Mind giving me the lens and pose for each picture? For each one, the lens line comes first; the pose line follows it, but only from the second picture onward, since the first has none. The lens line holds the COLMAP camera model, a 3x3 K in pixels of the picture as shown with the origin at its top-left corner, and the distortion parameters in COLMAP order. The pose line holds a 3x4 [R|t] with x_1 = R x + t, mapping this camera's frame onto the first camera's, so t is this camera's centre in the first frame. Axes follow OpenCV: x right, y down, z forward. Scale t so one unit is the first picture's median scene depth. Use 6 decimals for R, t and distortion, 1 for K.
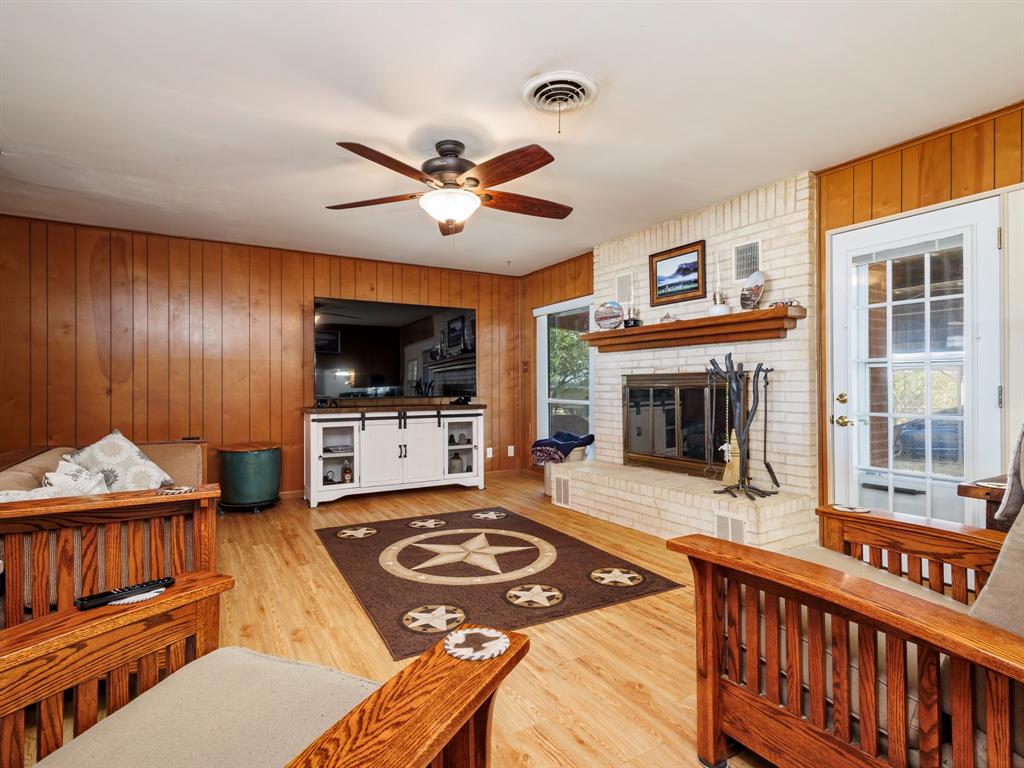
lens RADIAL K [[534.9, 0, 512.0], [0, 534.9, 382.2], [0, 0, 1]] dist [0.004838, 0.001632]
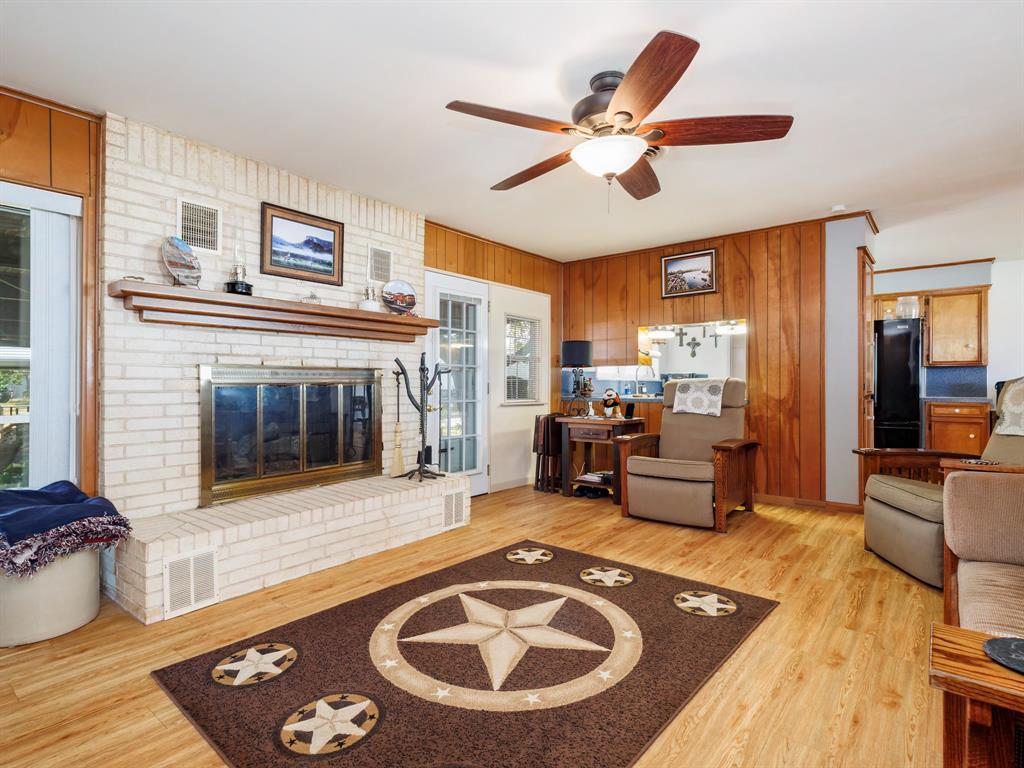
lens RADIAL K [[534.9, 0, 511.7], [0, 534.9, 385.6], [0, 0, 1]] dist [0.004838, 0.001632]
pose [[-0.353902, 0.001725, 0.935281, -0.656683], [-0.001901, 0.999995, -0.002564, 0.015544], [-0.935281, -0.002685, -0.353897, 1.147067]]
